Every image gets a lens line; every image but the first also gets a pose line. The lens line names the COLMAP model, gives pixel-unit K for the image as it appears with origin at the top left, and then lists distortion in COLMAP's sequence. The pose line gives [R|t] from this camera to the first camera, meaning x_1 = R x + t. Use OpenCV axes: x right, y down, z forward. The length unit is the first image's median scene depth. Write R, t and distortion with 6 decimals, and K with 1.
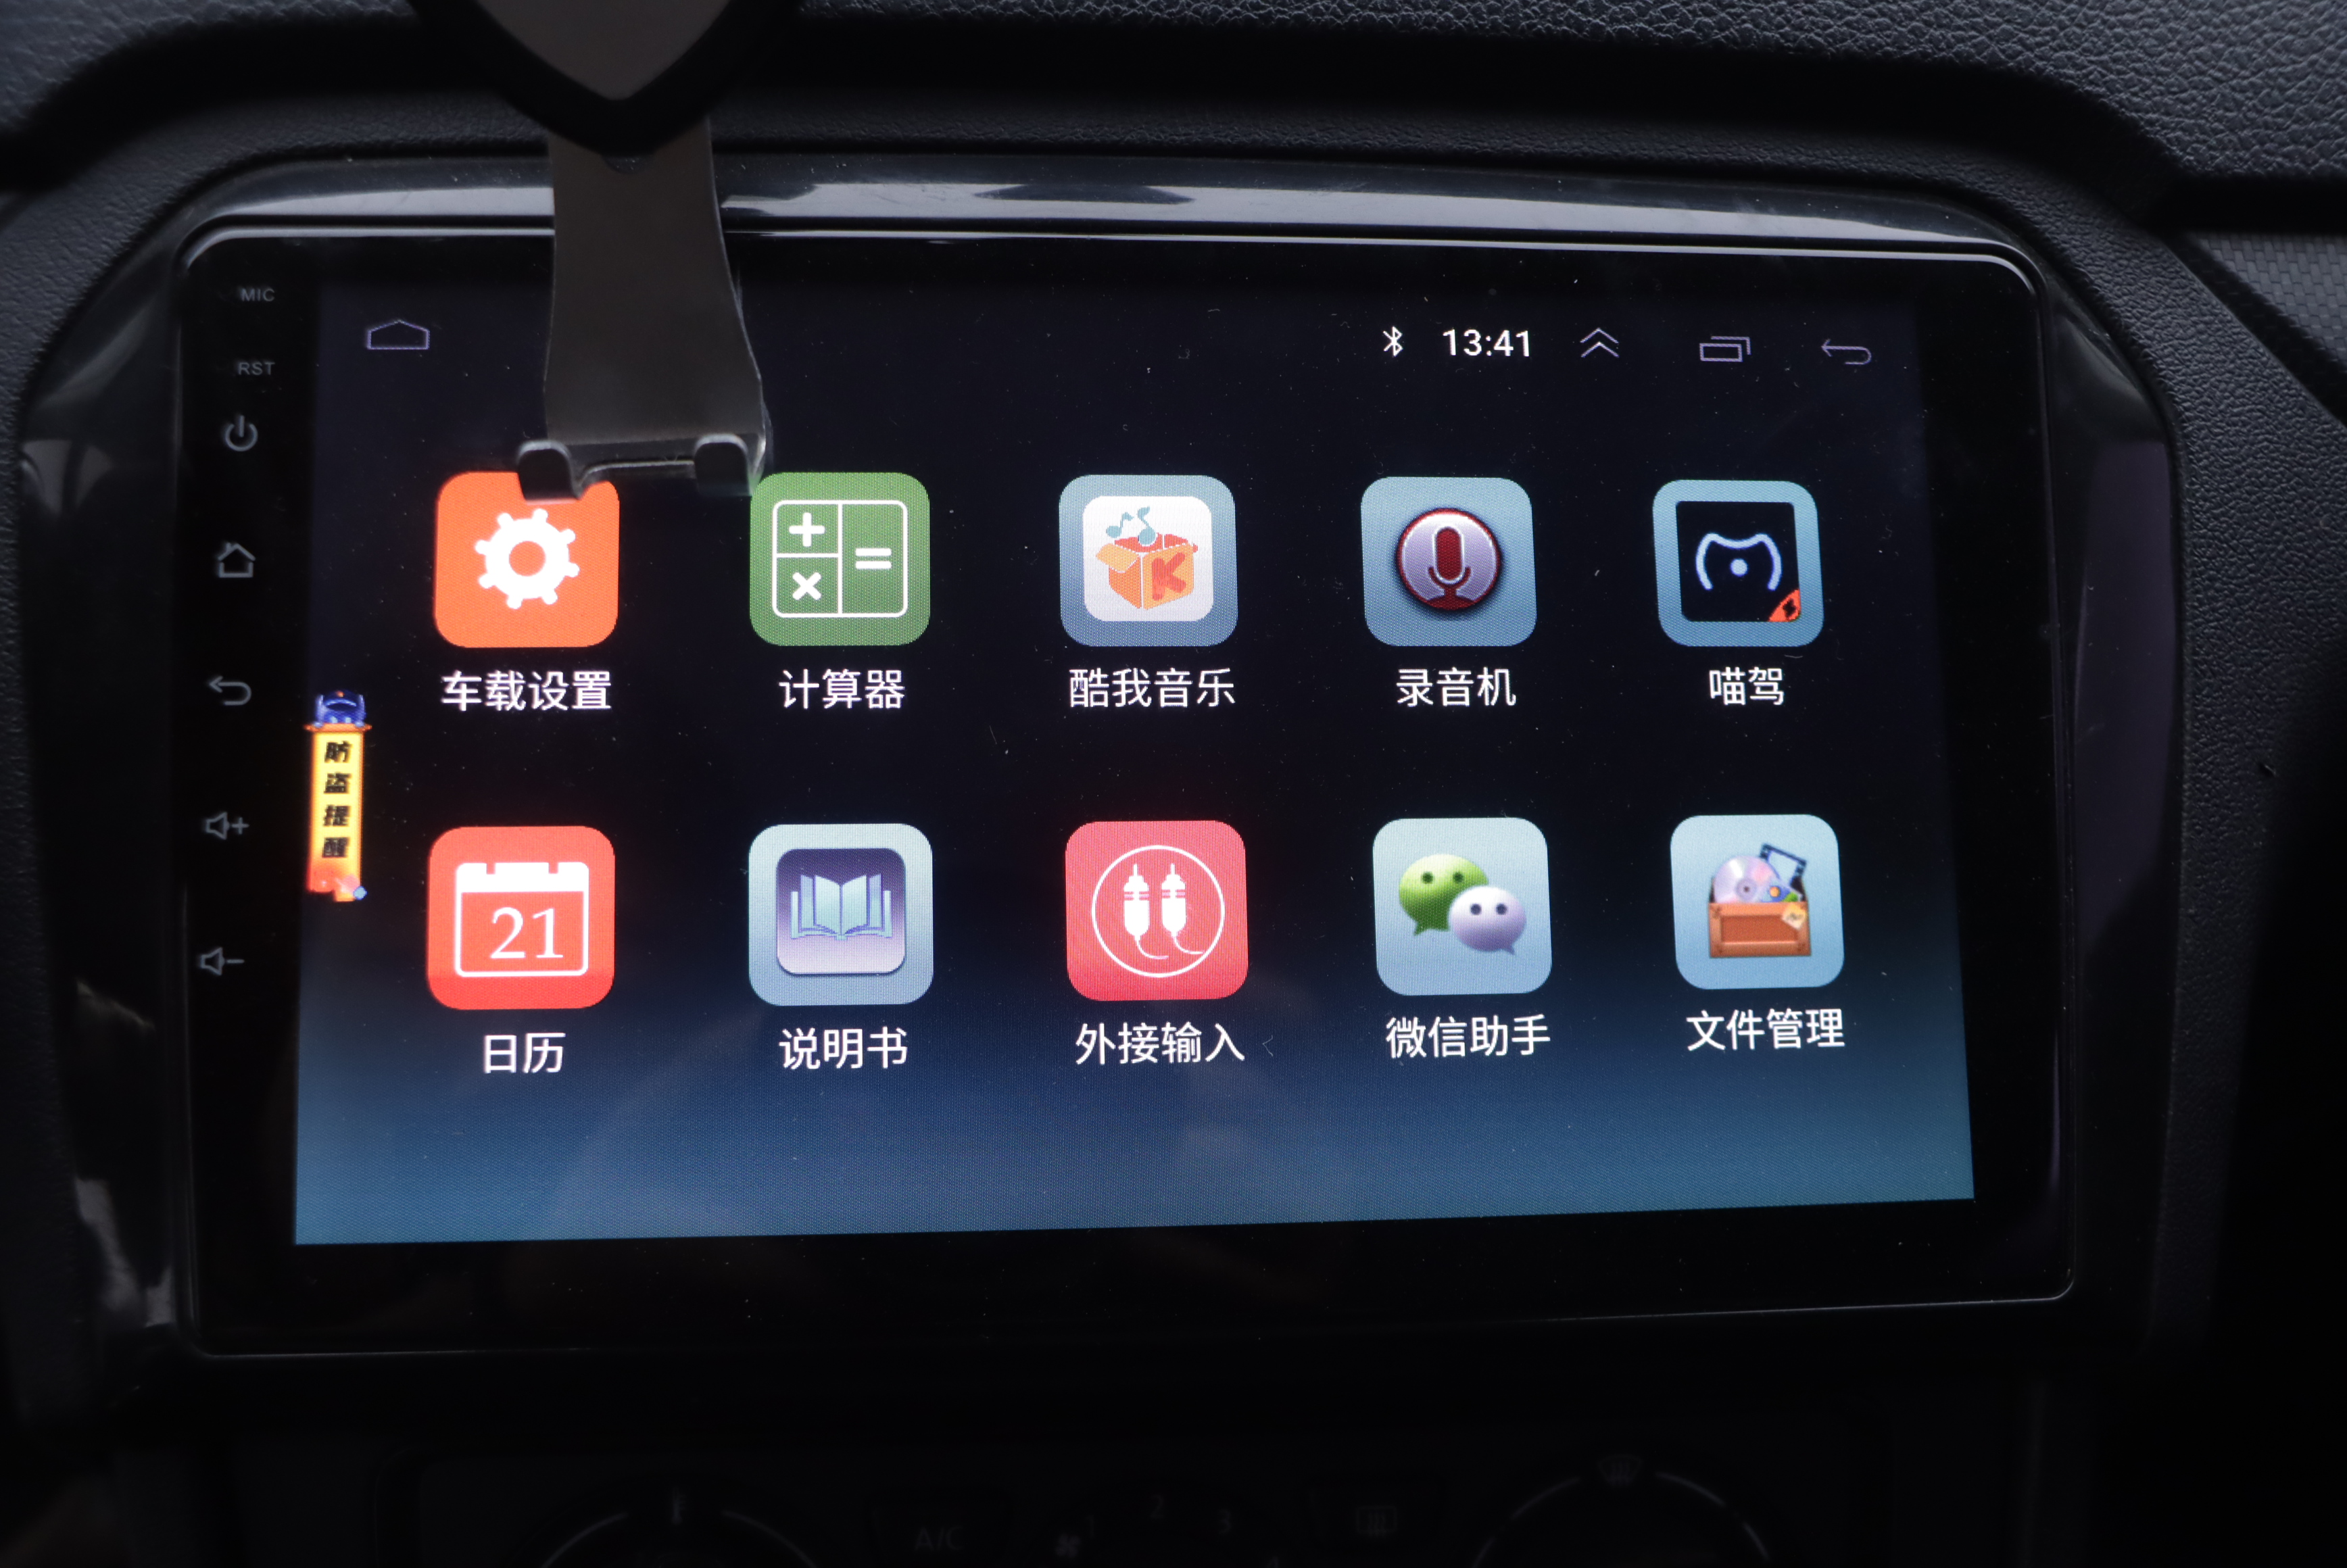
lens RADIAL K [[2396.7, 0, 1186.9], [0, 2396.7, 809.4], [0, 0, 1]] dist [-0.155716, 0.210644]
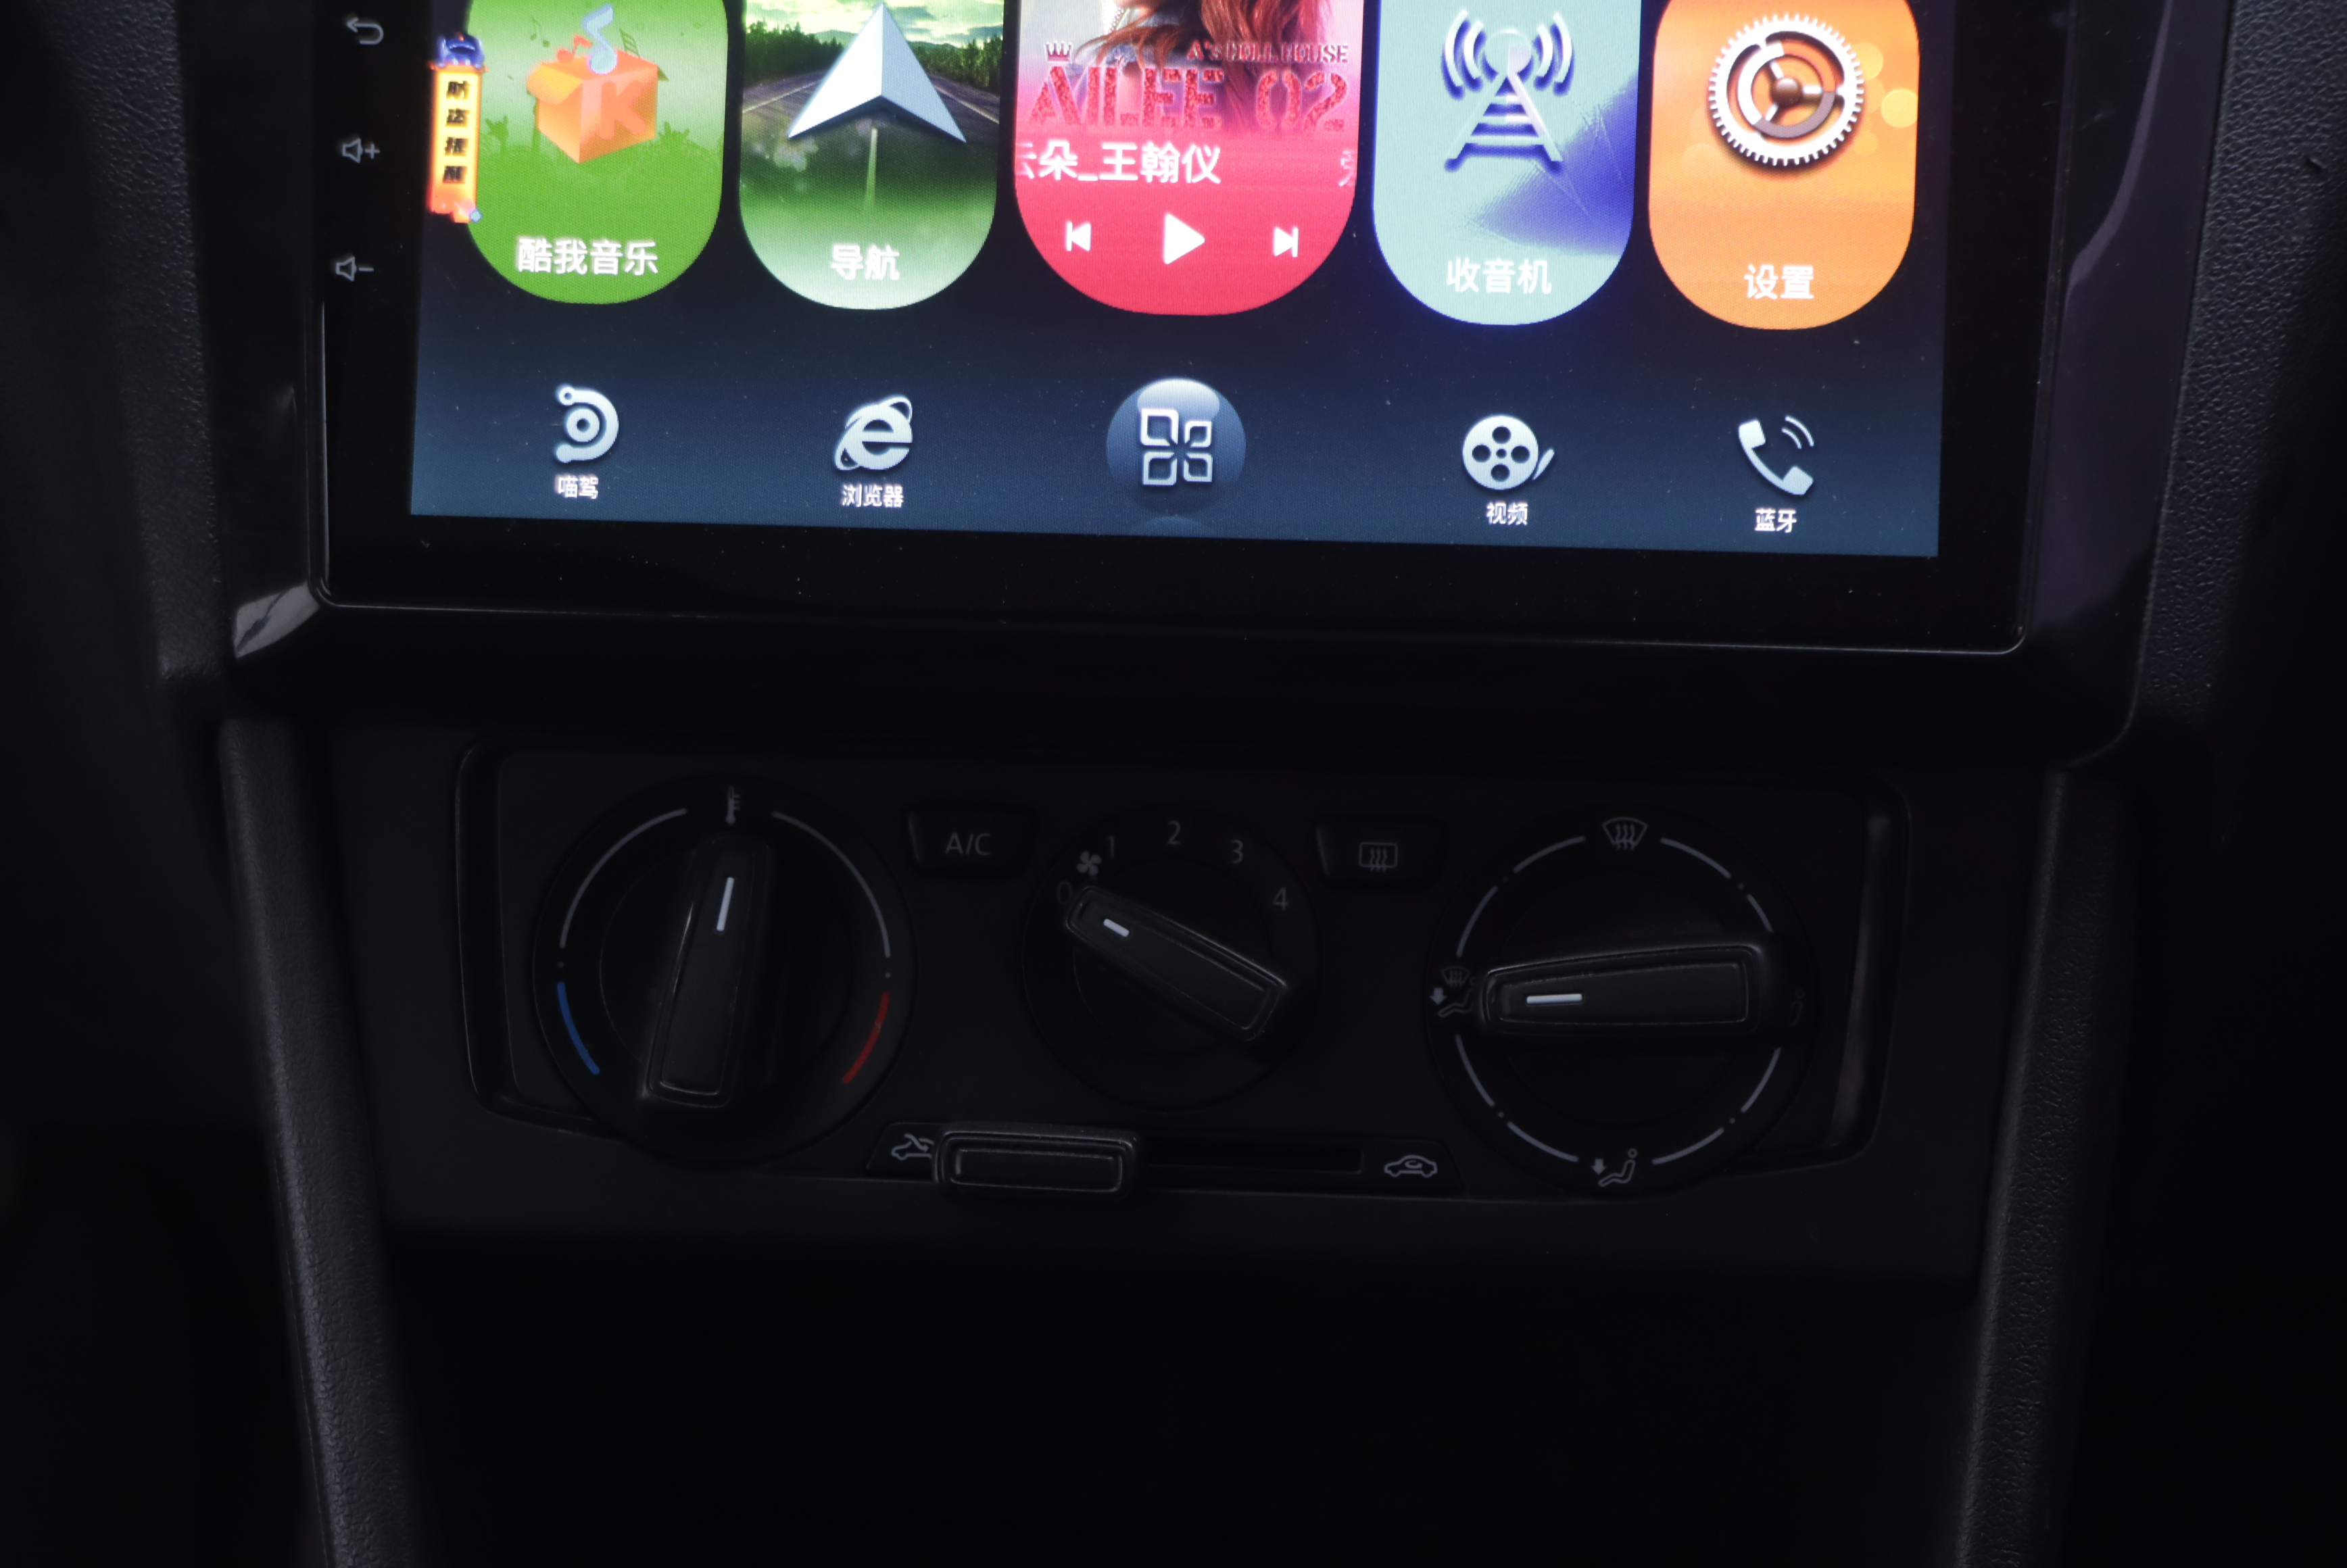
lens RADIAL K [[7048.1, 0, 1185.6], [0, 7048.1, 817.6], [0, 0, 1]] dist [0.365907, 0.453340]
pose [[0.985178, 0.041657, -0.166402, 0.520760], [-0.038034, 0.998966, 0.024902, 0.209189], [0.167267, -0.018204, 0.985744, -2.128184]]
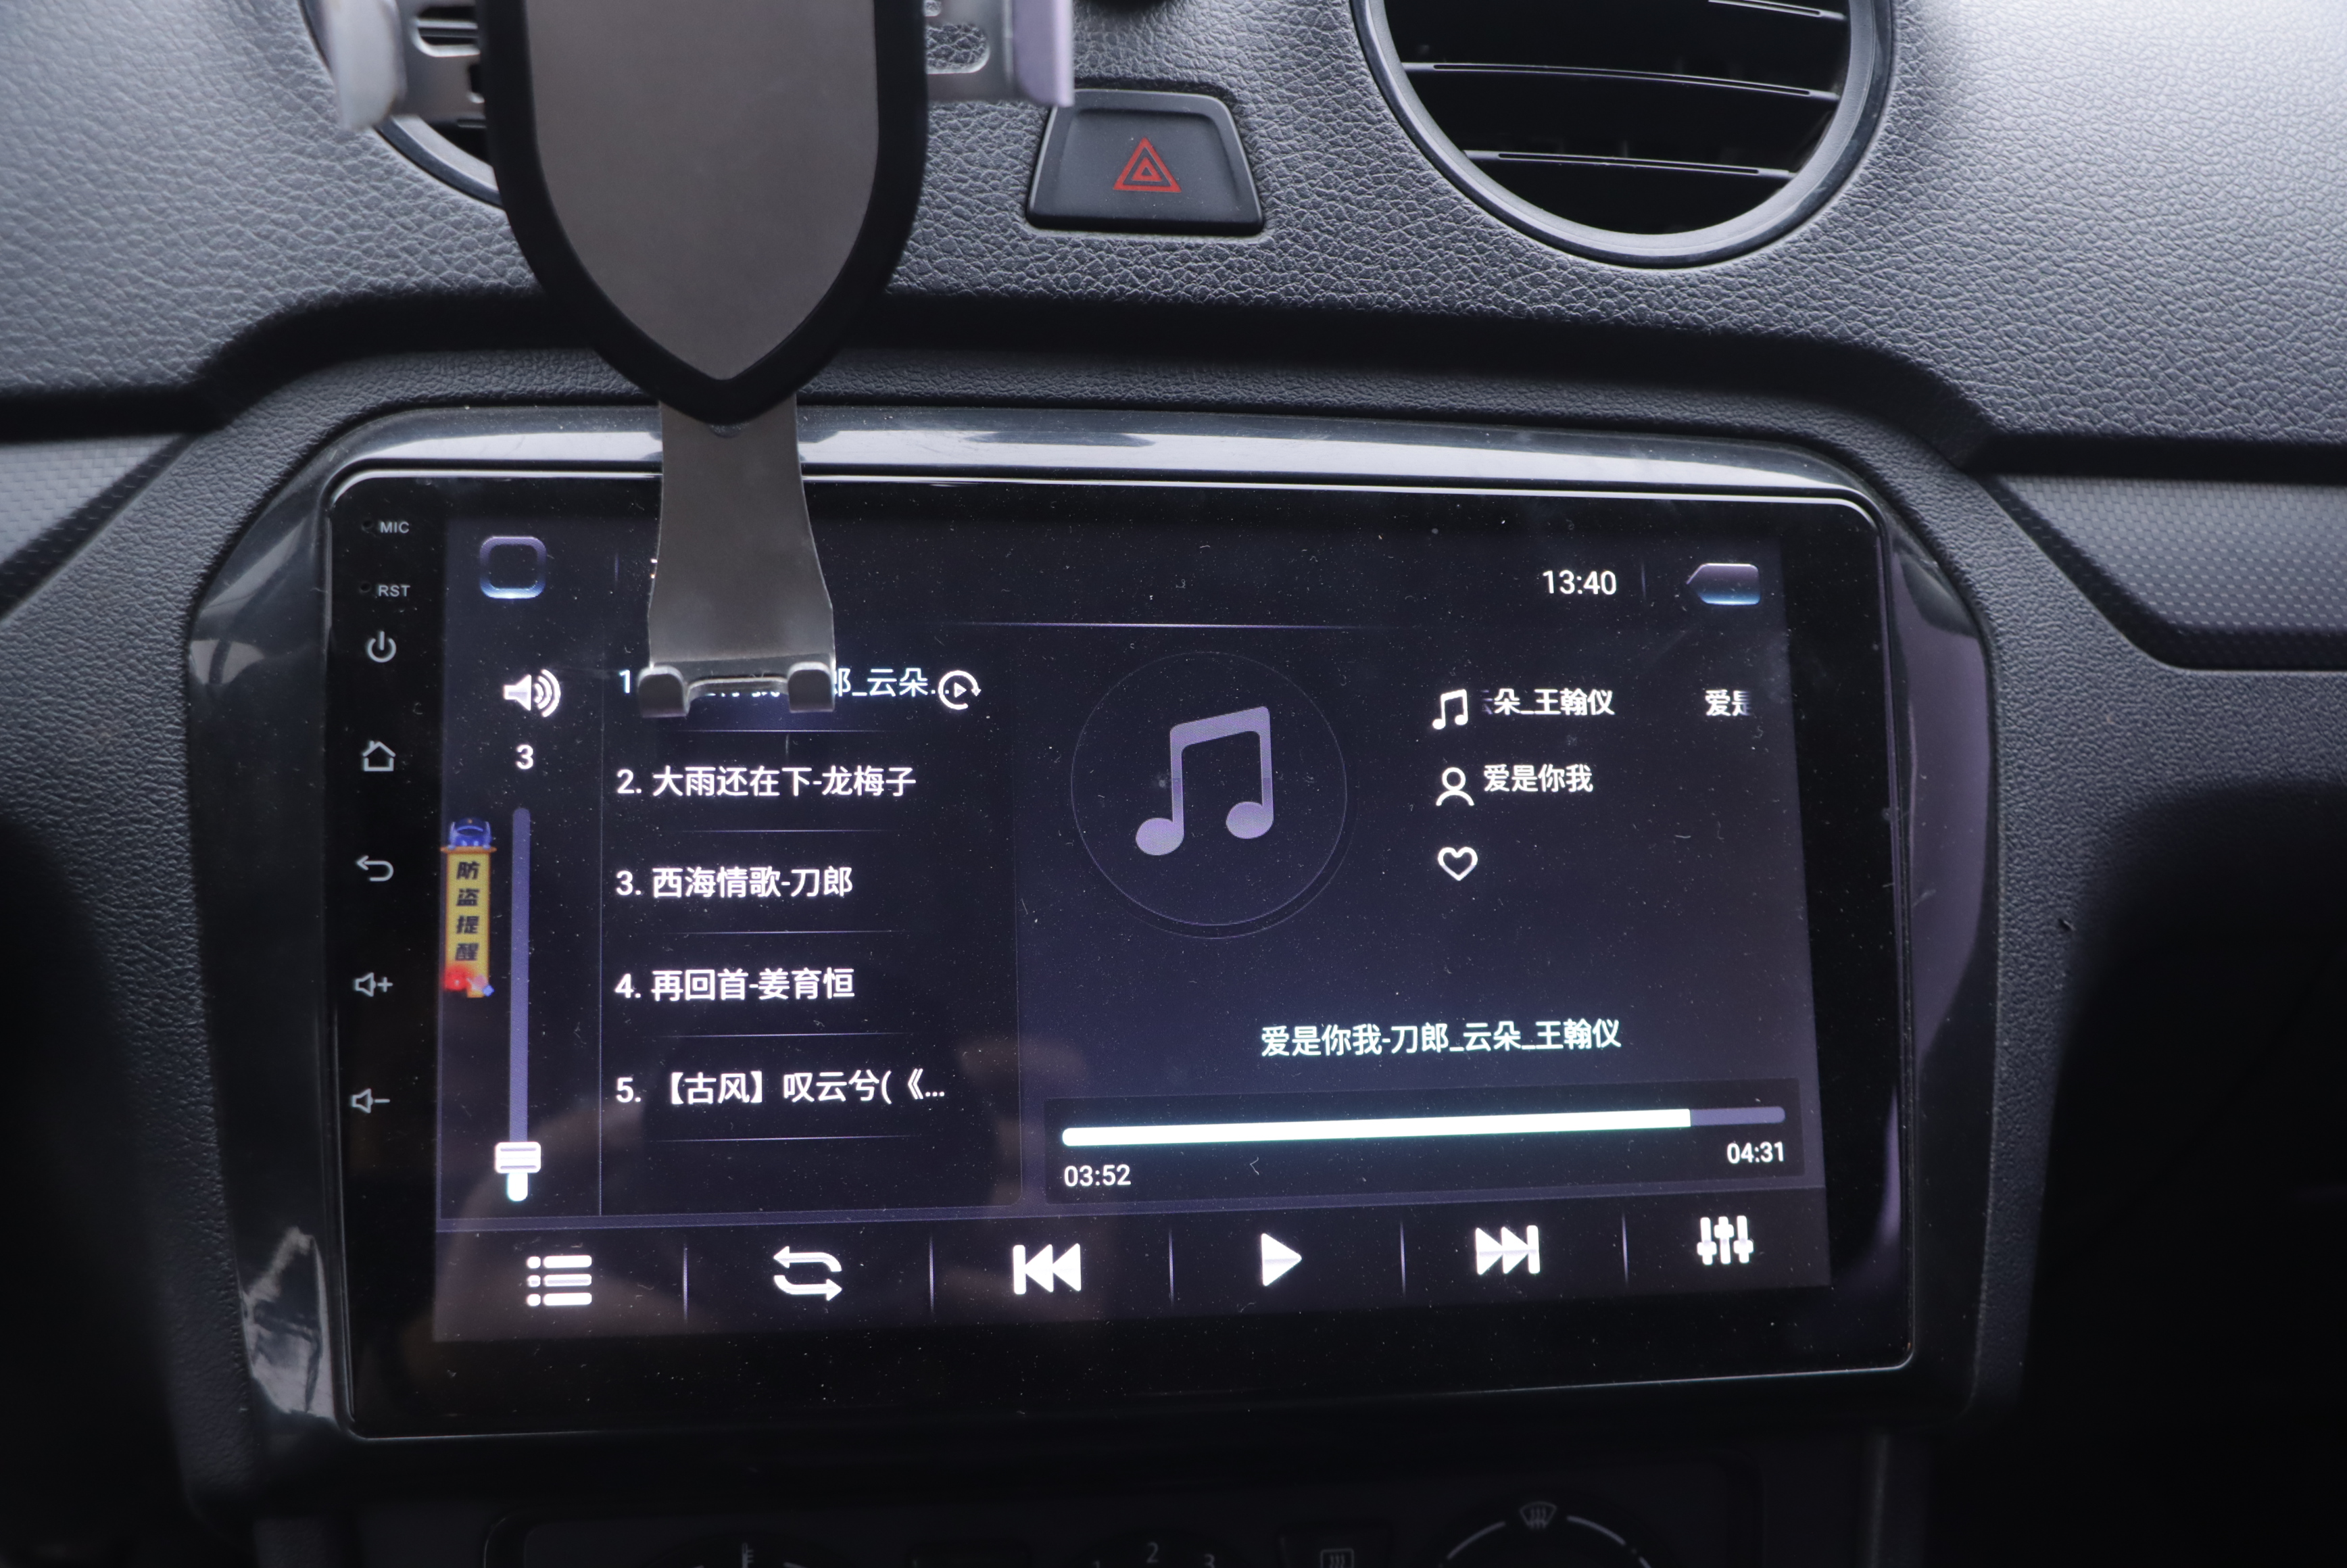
lens RADIAL K [[2323.0, 0, 1176.8], [0, 2323.0, 810.4], [0, 0, 1]] dist [-0.155255, 0.190131]
pose [[0.997813, 0.002553, 0.066052, -0.077498], [-0.000825, 0.999657, -0.026172, -0.046232], [-0.066096, 0.026060, 0.997473, -0.150663]]
